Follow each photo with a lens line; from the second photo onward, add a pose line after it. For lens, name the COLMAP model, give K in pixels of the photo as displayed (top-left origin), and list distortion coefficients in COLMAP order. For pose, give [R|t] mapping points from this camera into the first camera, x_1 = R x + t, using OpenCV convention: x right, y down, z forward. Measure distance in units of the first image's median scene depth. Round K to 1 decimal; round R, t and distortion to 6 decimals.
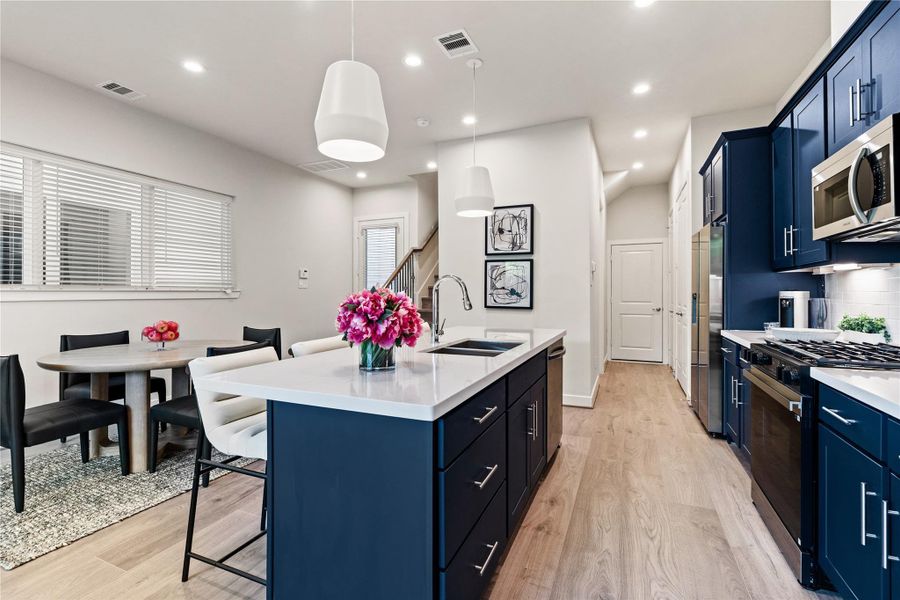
lens RADIAL K [[406.1, 0, 452.7], [0, 406.1, 291.9], [0, 0, 1]] dist [-0.008389, 0.002644]
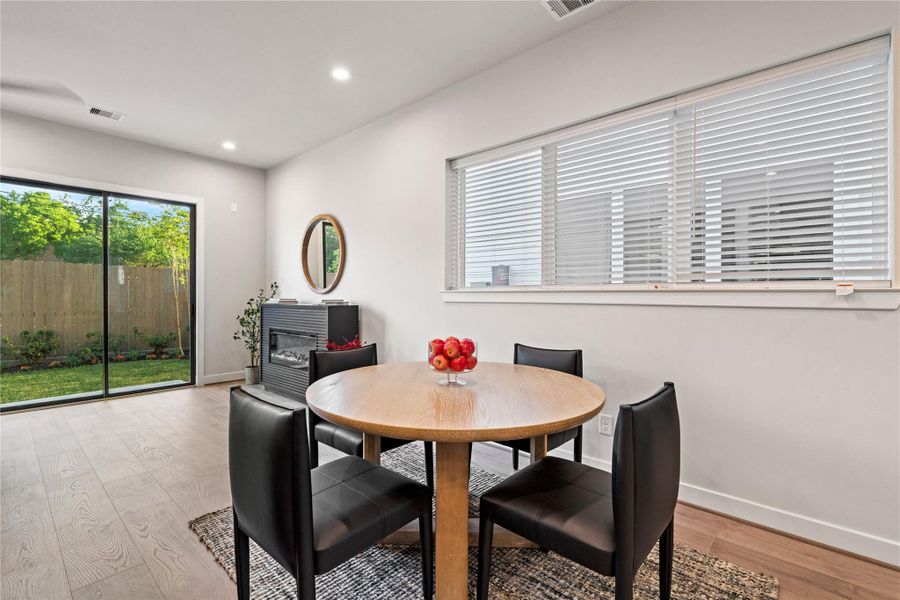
lens RADIAL K [[406.1, 0, 446.9], [0, 406.1, 295.3], [0, 0, 1]] dist [-0.008389, 0.002644]
pose [[-0.316546, 0.000968, -0.948577, -0.085757], [-0.000797, 0.999999, 0.001287, 0.003437], [0.948577, 0.001163, -0.316545, 0.830145]]
